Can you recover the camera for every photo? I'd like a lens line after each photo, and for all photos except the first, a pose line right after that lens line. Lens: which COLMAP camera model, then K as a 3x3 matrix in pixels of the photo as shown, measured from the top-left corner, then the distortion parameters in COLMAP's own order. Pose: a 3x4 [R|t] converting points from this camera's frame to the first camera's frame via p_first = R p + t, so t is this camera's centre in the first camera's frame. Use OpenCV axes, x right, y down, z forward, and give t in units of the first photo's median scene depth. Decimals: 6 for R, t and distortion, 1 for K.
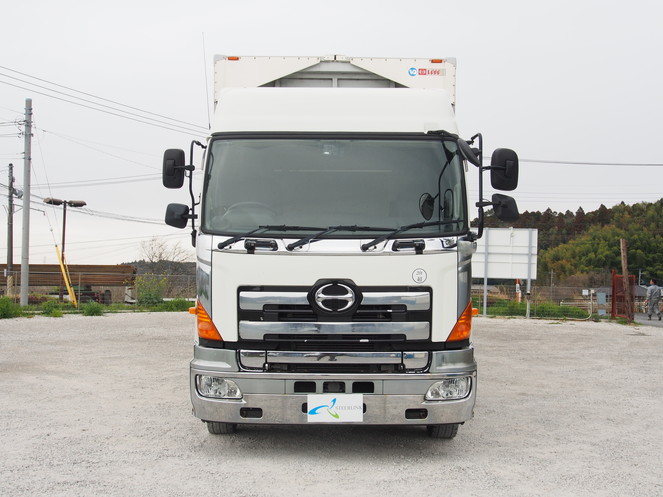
lens RADIAL K [[903.5, 0, 331.5], [0, 903.5, 248.5], [0, 0, 1]] dist [0.003218, 0.002566]
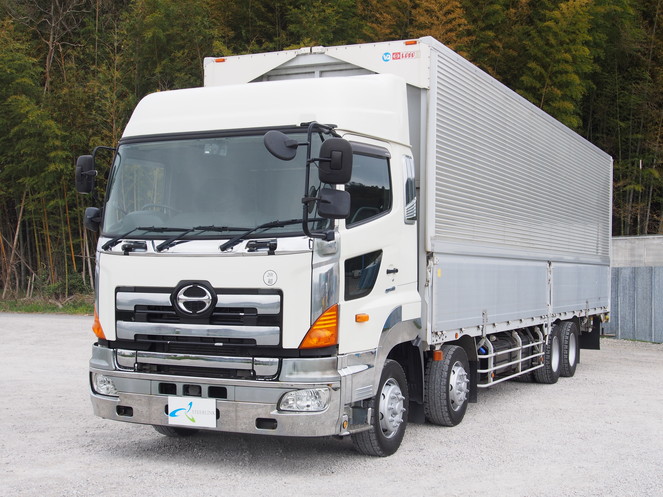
lens RADIAL K [[962.9, 0, 331.5], [0, 962.9, 248.5], [0, 0, 1]] dist [0.020519, 0.019632]
pose [[0.899562, -0.007745, -0.436724, 0.595714], [0.005590, 0.999965, -0.006218, 0.006319], [0.436757, 0.003152, 0.899574, 0.121668]]
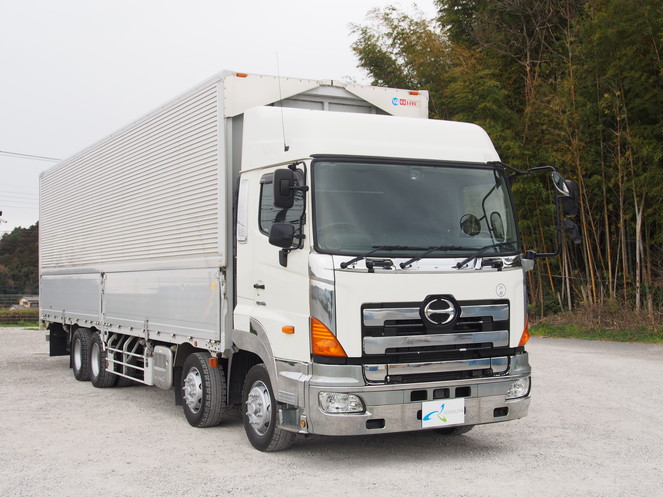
lens RADIAL K [[930.0, 0, 331.5], [0, 930.0, 248.5], [0, 0, 1]] dist [-0.018439, -0.018170]
pose [[0.886550, -0.001638, 0.462630, -0.630990], [0.006390, 0.999942, -0.008705, -0.013090], [-0.462589, 0.010674, 0.886509, 0.063828]]
